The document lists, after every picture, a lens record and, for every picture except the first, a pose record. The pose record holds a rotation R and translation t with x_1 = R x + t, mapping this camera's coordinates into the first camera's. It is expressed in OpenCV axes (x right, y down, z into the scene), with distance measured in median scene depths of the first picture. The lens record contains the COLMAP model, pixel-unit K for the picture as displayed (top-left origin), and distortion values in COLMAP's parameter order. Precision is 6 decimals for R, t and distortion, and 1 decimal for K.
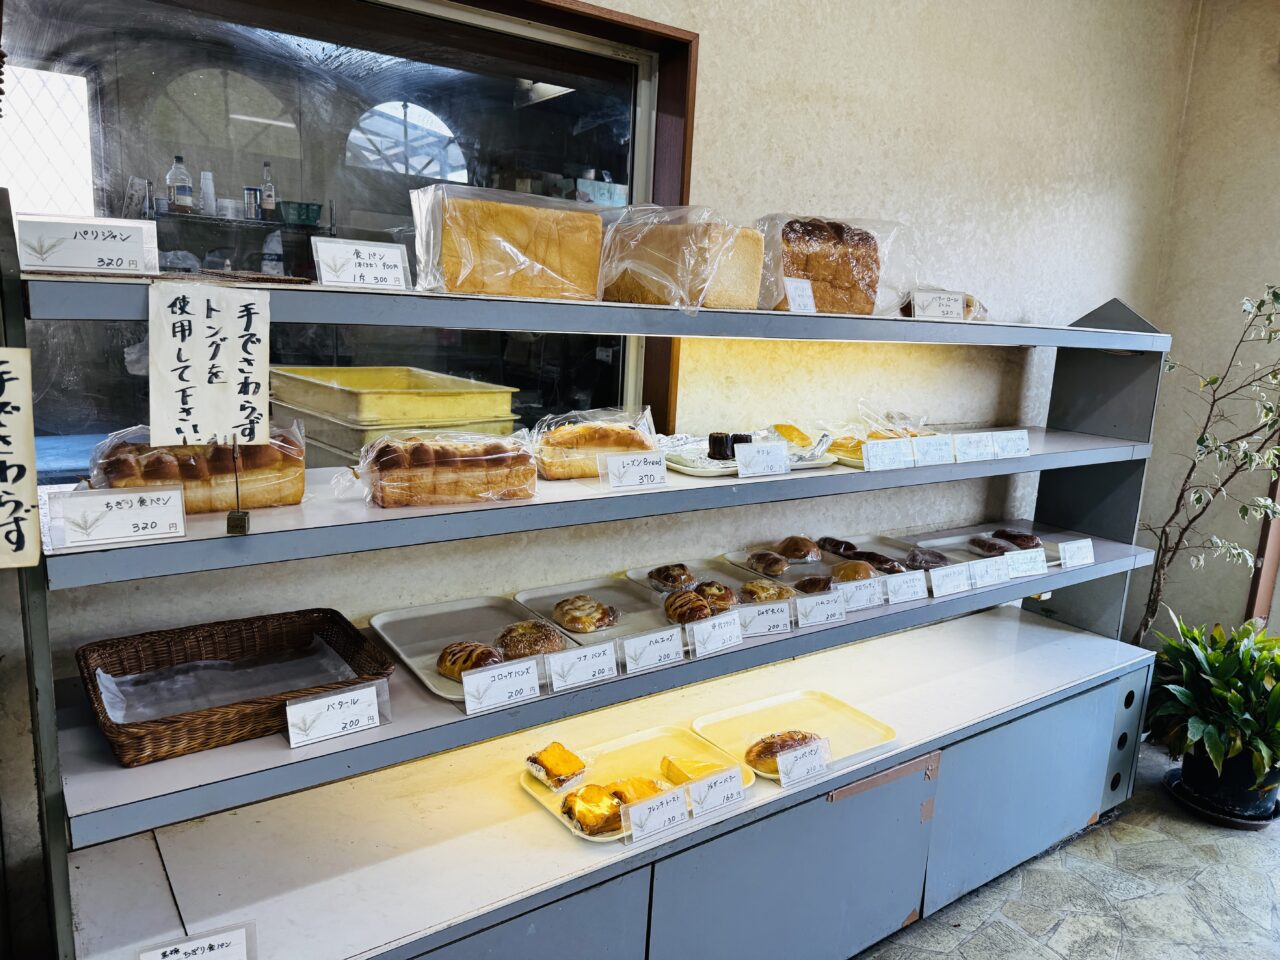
lens RADIAL K [[876.6, 0, 640.0], [0, 876.6, 480.0], [0, 0, 1]] dist [-0.002524, -0.019853]
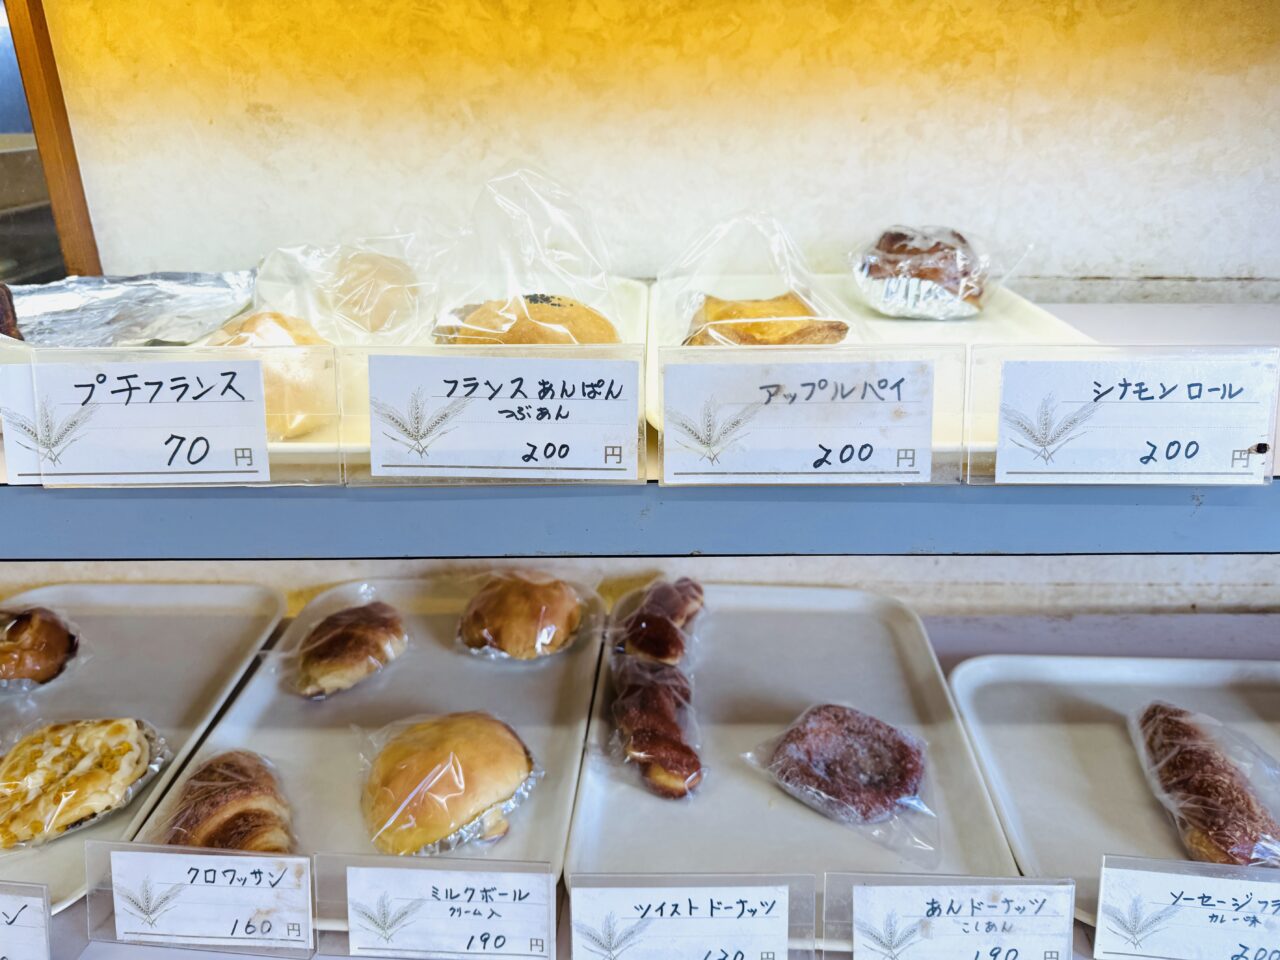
lens RADIAL K [[892.7, 0, 640.0], [0, 892.7, 480.0], [0, 0, 1]] dist [-0.024275, -0.005247]
pose [[0.818116, 0.182742, -0.545245, 0.440101], [-0.068233, 0.972314, 0.223496, -0.062071], [0.570991, -0.145642, 0.807934, 0.780465]]
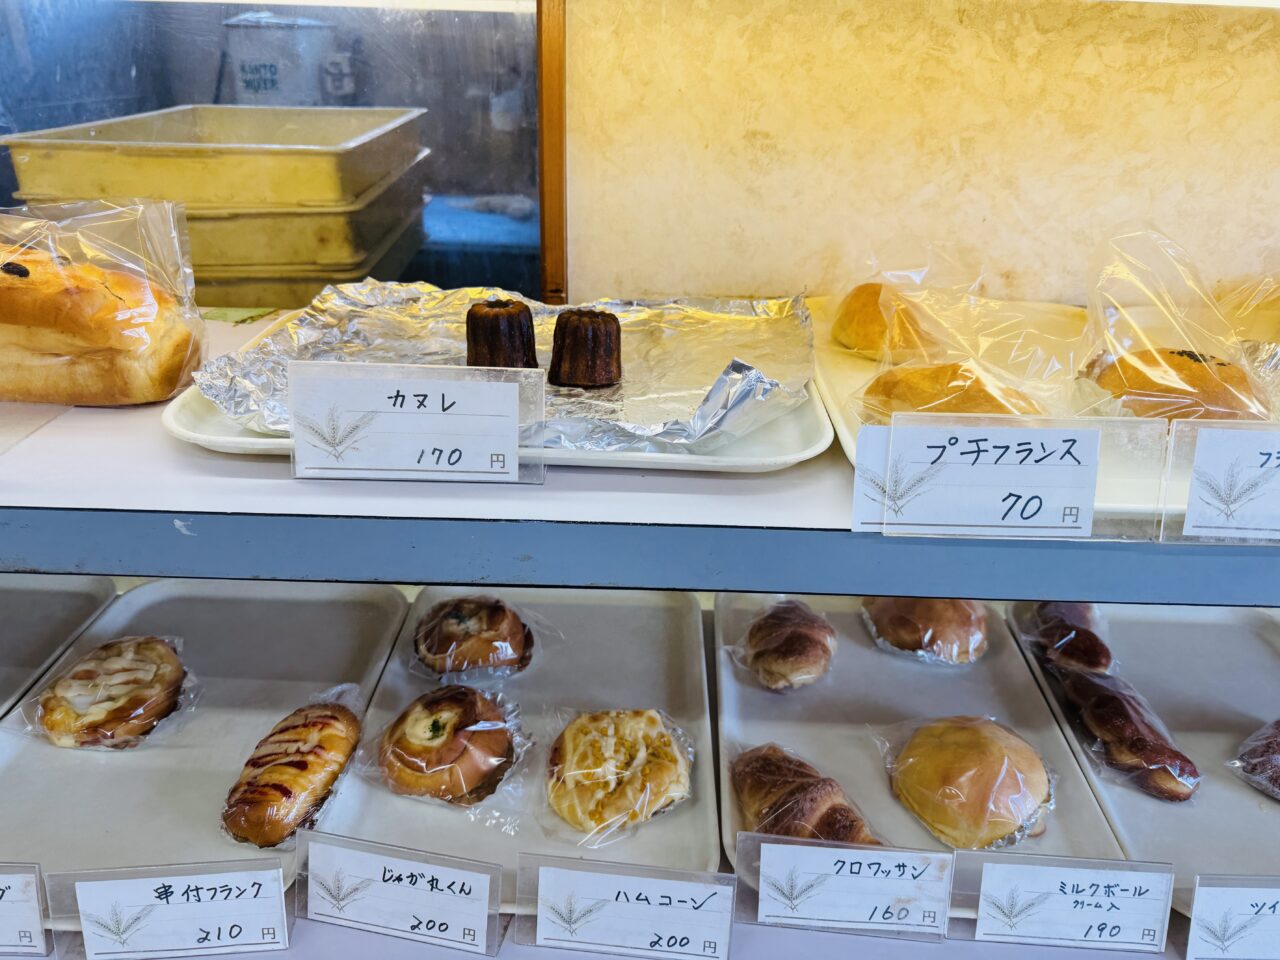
lens RADIAL K [[876.6, 0, 640.0], [0, 876.6, 480.0], [0, 0, 1]] dist [-0.002524, -0.019853]
pose [[0.807168, 0.236801, -0.540745, 0.290616], [-0.100211, 0.957687, 0.269802, -0.072896], [0.581754, -0.163587, 0.796744, 0.658459]]
